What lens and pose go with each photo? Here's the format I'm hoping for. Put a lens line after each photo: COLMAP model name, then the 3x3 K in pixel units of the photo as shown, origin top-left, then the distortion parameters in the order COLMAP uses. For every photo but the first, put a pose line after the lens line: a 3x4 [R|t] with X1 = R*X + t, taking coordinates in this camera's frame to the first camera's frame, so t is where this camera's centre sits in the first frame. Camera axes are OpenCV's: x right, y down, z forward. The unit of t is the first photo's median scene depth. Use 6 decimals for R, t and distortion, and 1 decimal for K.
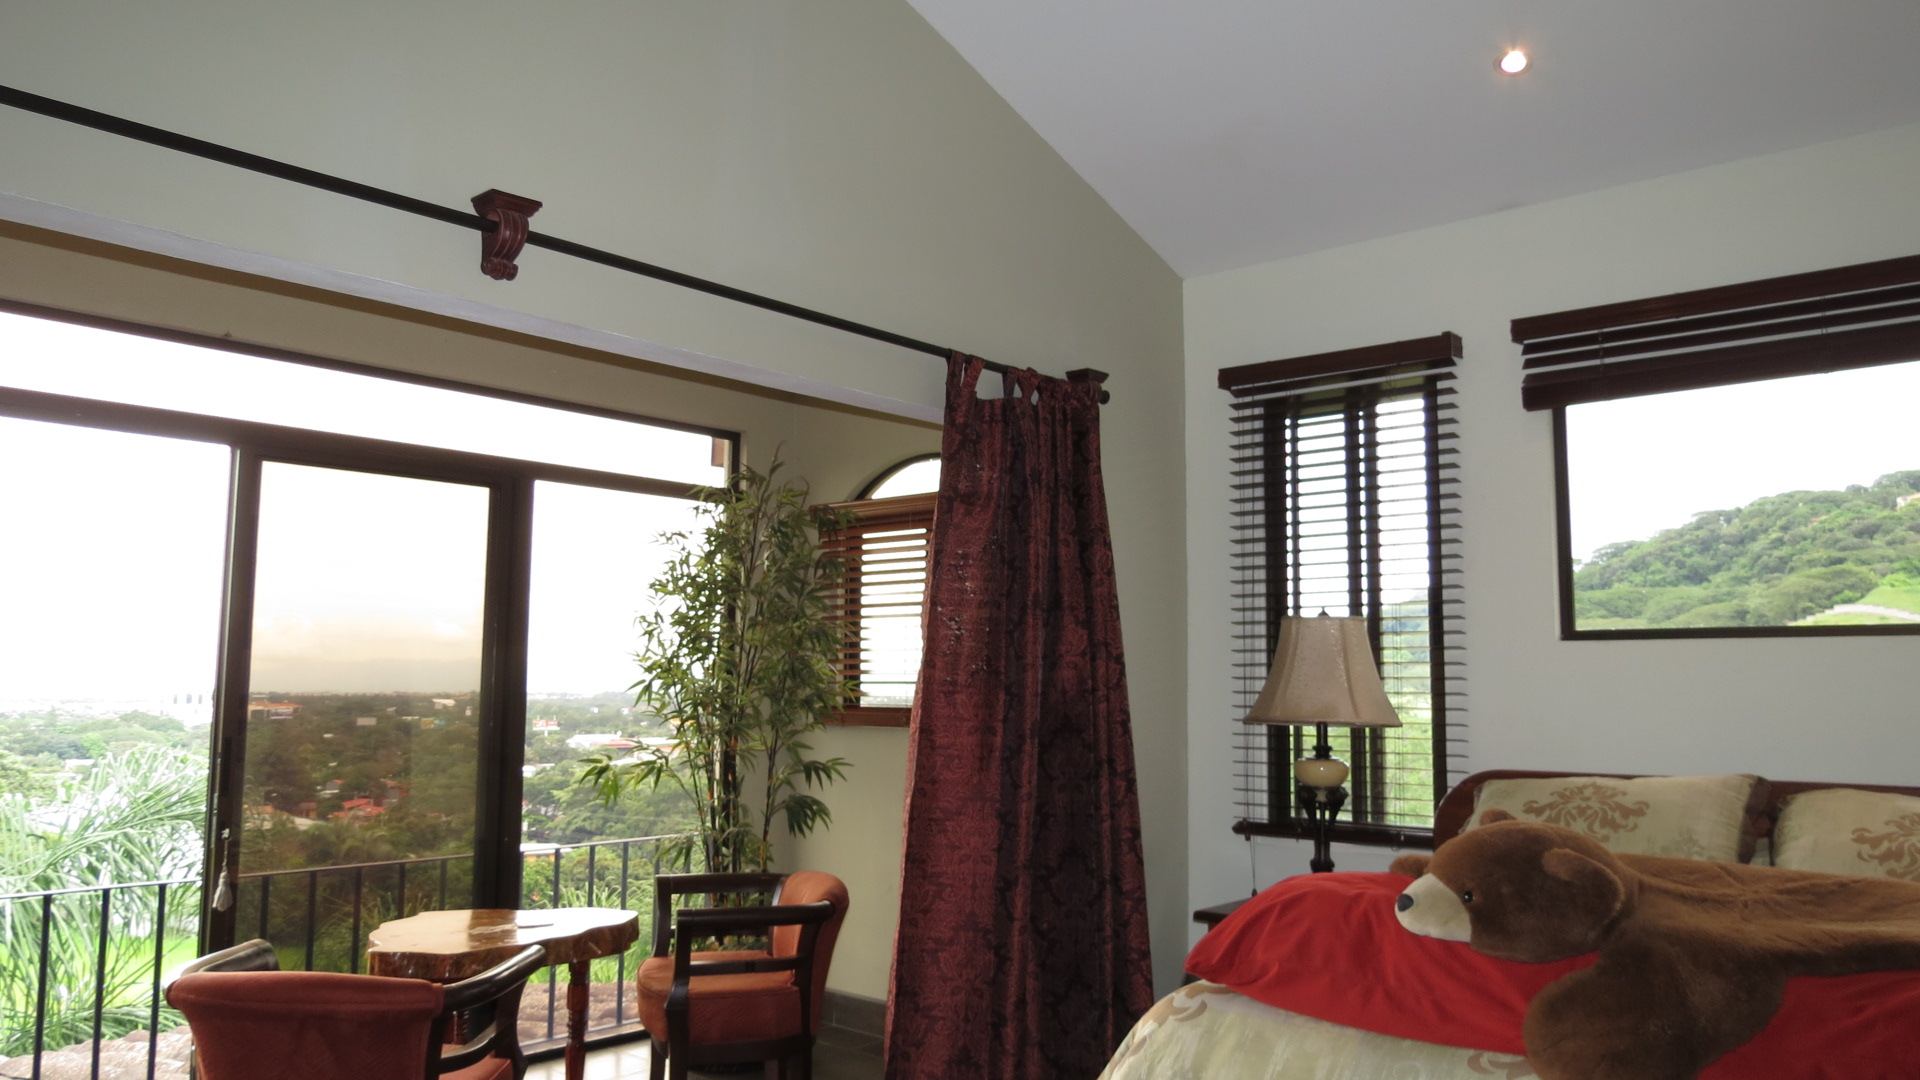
lens RADIAL K [[1357.7, 0, 960.0], [0, 1357.7, 540.0], [0, 0, 1]] dist [-0.077872, 0.051050]
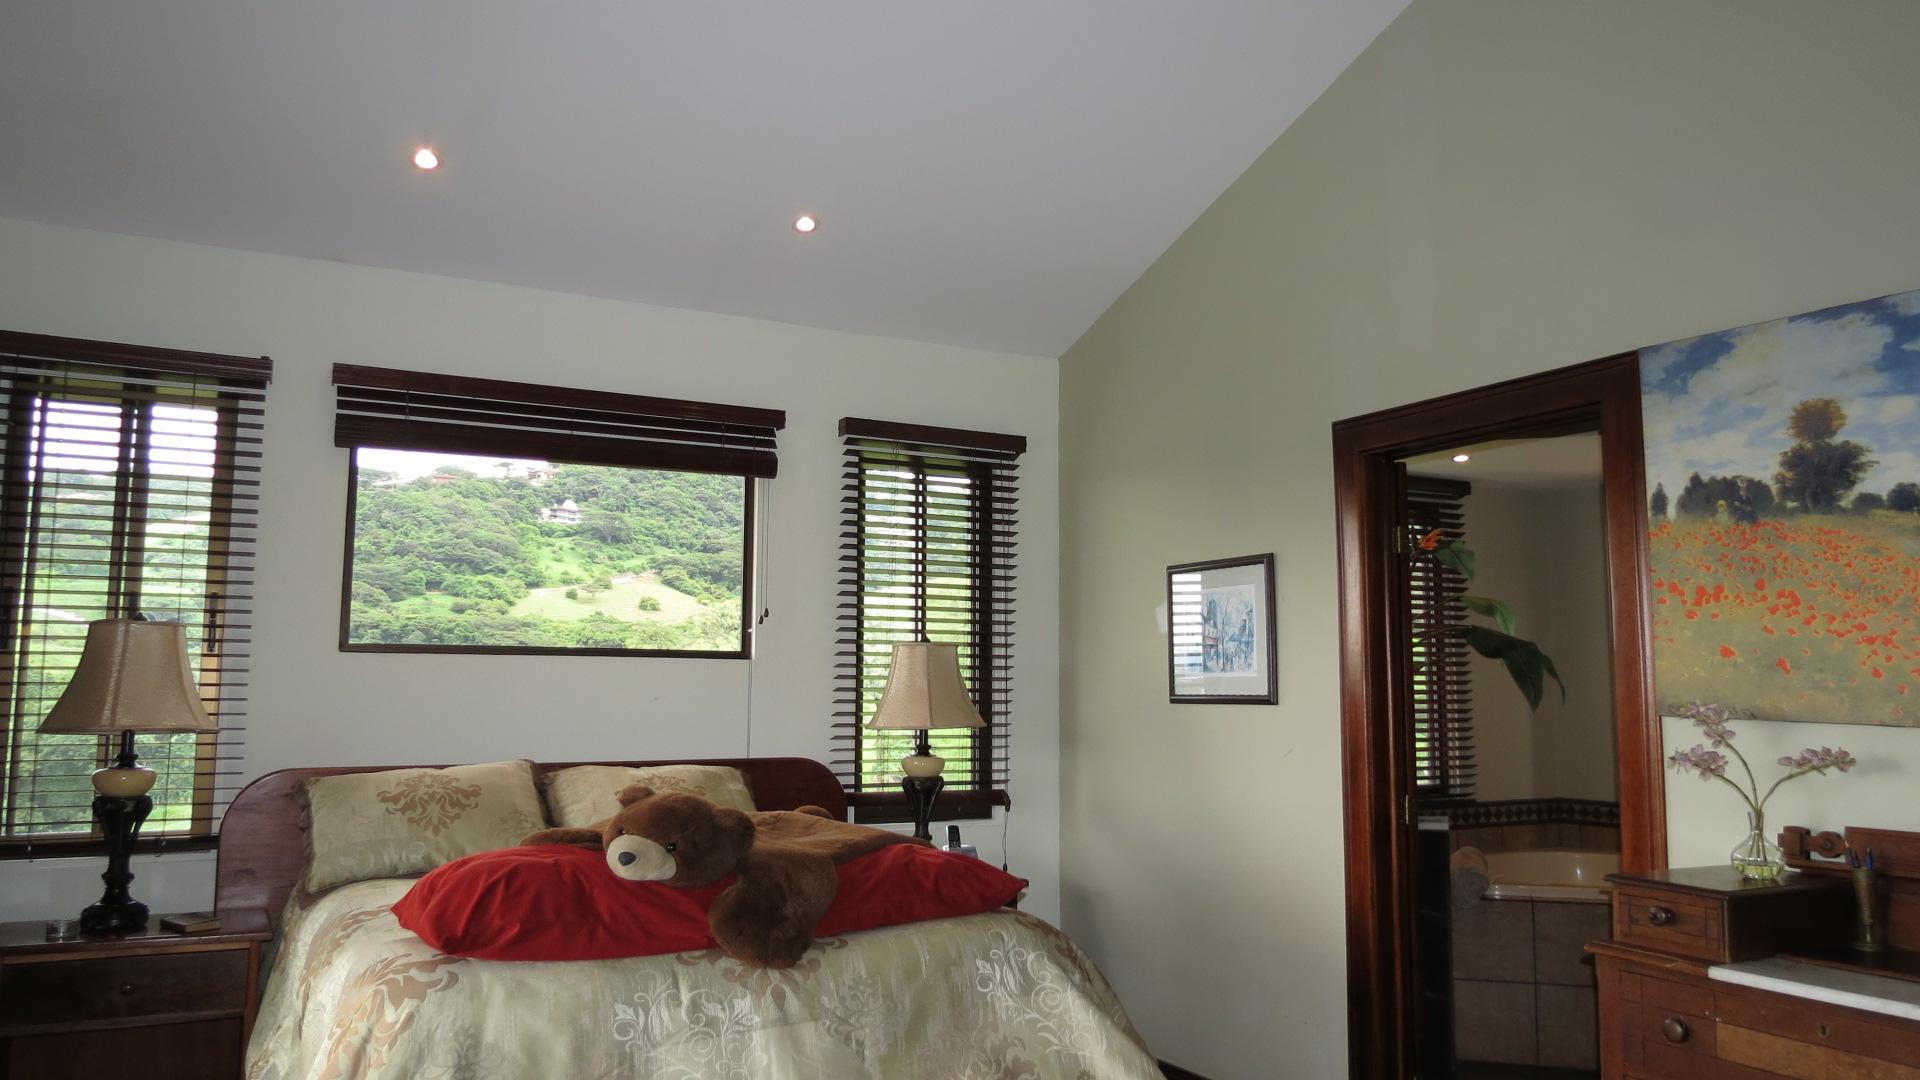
lens RADIAL K [[1357.7, 0, 960.0], [0, 1357.7, 540.0], [0, 0, 1]] dist [-0.077872, 0.051050]
pose [[0.364530, 0.089316, 0.926898, -0.529578], [-0.094060, 0.993830, -0.058774, -0.002066], [-0.926429, -0.065759, 0.370682, 0.124150]]
